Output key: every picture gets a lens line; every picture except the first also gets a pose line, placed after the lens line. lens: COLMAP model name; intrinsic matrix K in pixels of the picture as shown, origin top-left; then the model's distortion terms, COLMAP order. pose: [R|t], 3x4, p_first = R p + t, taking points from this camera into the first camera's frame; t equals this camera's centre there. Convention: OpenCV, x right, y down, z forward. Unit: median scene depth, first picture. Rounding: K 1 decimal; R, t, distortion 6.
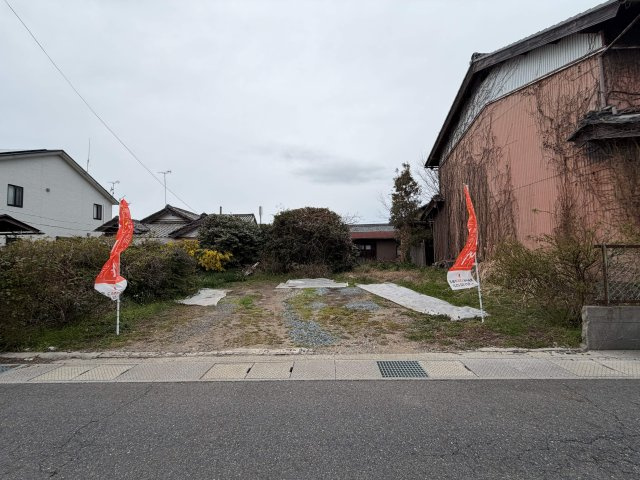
lens RADIAL K [[253.8, 0, 317.8], [0, 253.8, 240.7], [0, 0, 1]] dist [0.002256, -0.001136]
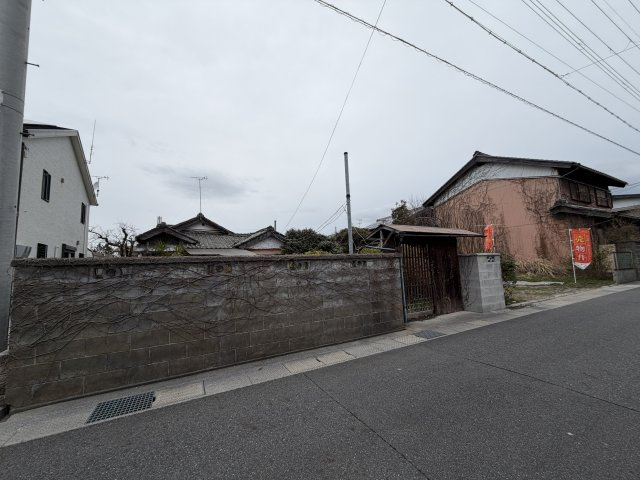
lens RADIAL K [[253.8, 0, 318.5], [0, 253.8, 239.7], [0, 0, 1]] dist [0.002256, -0.001136]
pose [[0.872219, 0.039458, 0.487521, -1.241286], [-0.003222, 0.997183, -0.074944, 0.038266], [-0.489105, 0.063797, 0.869889, 0.009386]]
